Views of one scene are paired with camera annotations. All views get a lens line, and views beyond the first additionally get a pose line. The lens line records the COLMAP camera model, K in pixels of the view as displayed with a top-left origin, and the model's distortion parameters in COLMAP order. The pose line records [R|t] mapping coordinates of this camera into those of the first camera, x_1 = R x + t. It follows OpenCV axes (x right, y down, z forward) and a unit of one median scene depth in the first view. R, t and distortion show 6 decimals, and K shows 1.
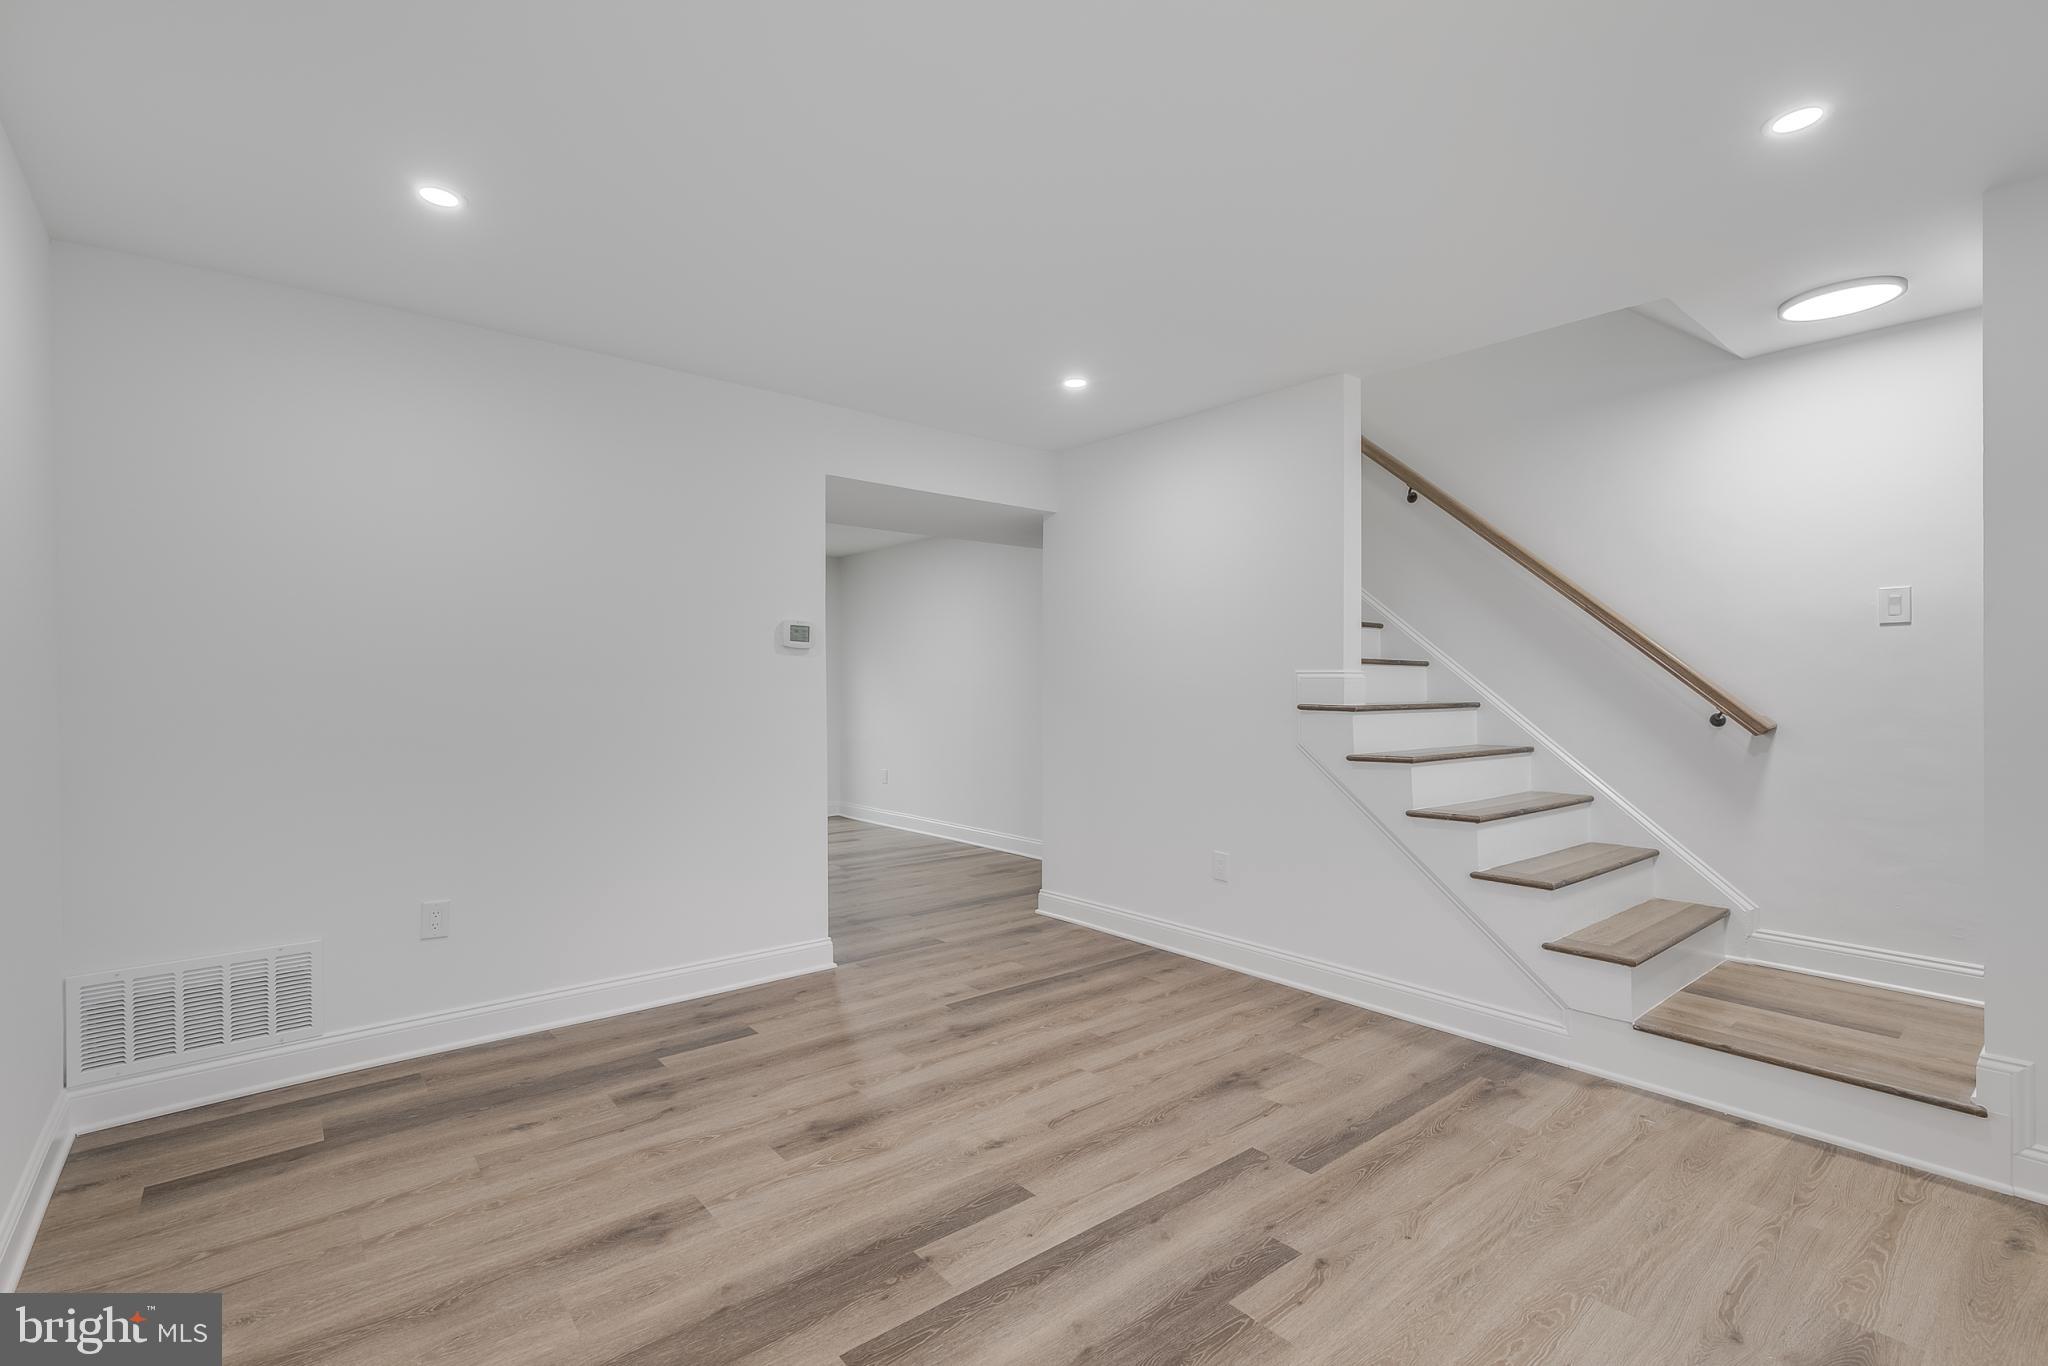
lens RADIAL K [[924.4, 0, 1019.3], [0, 924.4, 685.6], [0, 0, 1]] dist [0.006248, -0.000998]
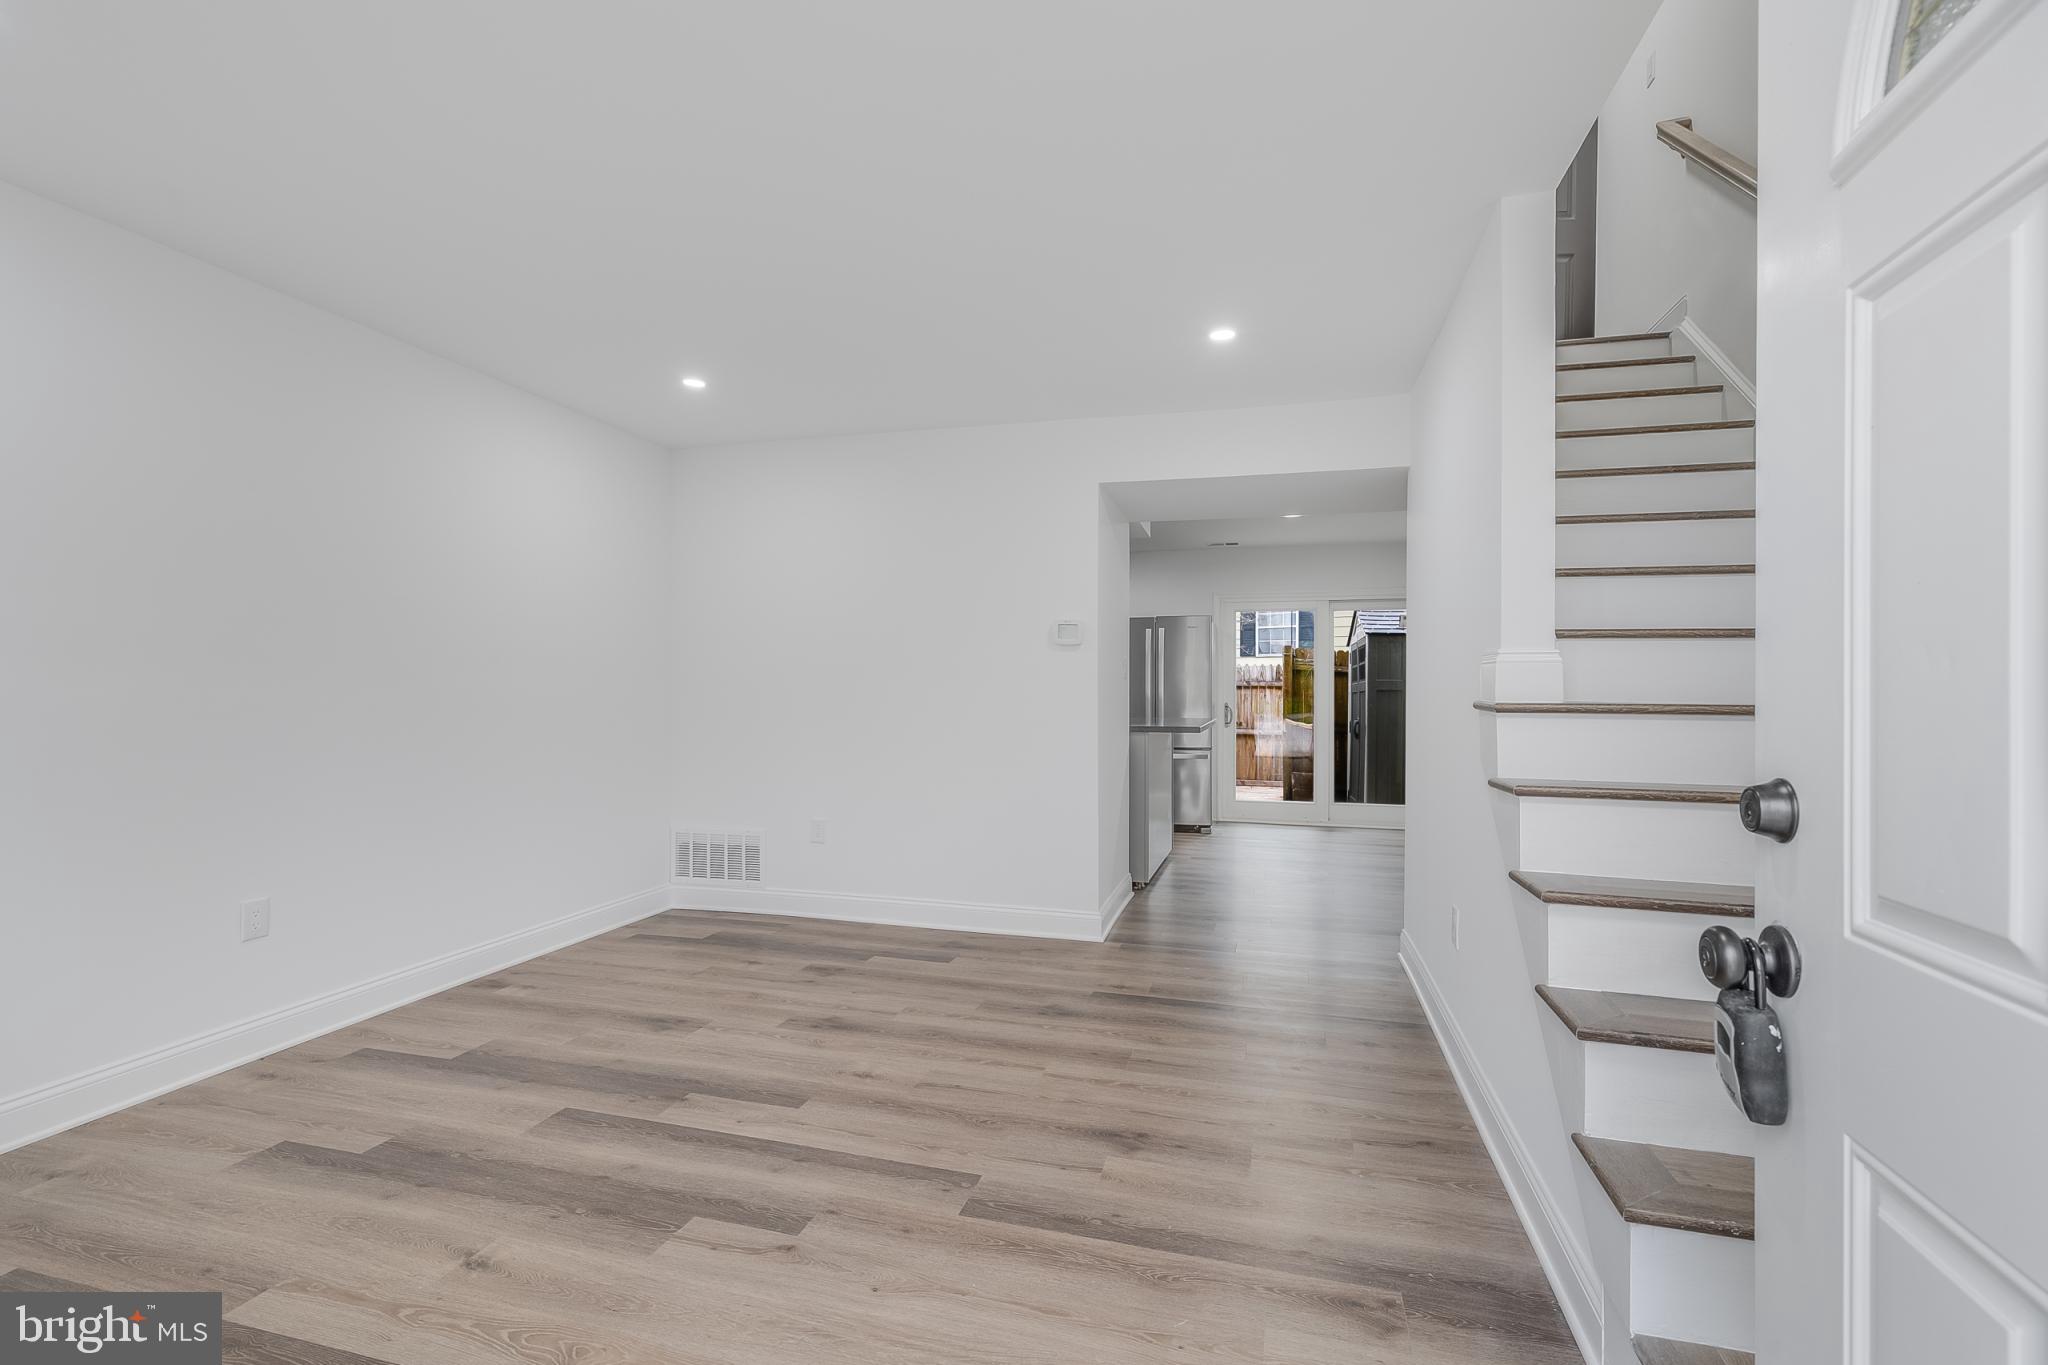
lens RADIAL K [[924.4, 0, 1019.3], [0, 924.4, 685.1], [0, 0, 1]] dist [0.006248, -0.000998]
pose [[0.569794, 0.001159, -0.821787, 0.987487], [-0.005668, 0.999981, -0.002520, 0.016850], [0.821768, 0.006094, 0.569789, 0.489940]]
